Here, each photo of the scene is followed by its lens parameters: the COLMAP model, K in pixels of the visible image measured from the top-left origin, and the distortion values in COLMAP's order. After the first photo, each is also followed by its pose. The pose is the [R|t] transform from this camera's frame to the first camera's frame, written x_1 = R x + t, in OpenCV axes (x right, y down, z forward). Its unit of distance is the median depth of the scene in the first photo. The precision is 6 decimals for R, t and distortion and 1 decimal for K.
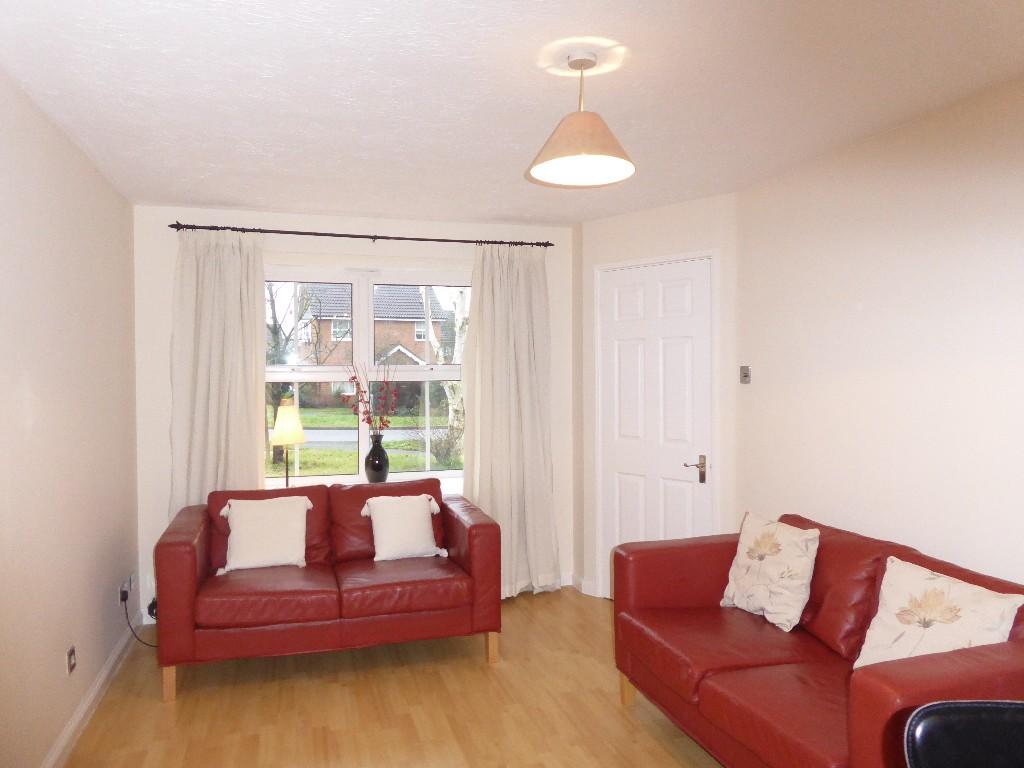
lens RADIAL K [[754.3, 0, 512.0], [0, 754.3, 384.0], [0, 0, 1]] dist [-0.004088, -0.001698]
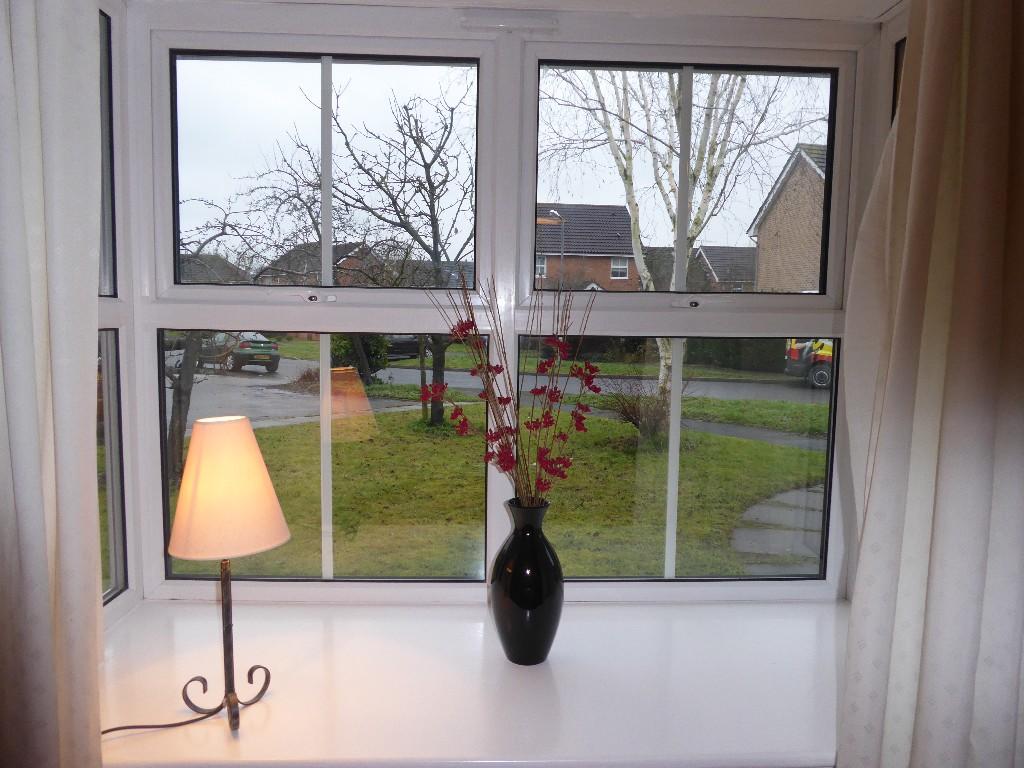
lens RADIAL K [[754.3, 0, 512.0], [0, 754.3, 384.0], [0, 0, 1]] dist [-0.004088, -0.001698]
pose [[0.967533, 0.044695, -0.248759, -0.040337], [-0.024833, 0.996288, 0.082419, -0.004565], [0.251520, -0.073565, 0.965052, 0.260495]]
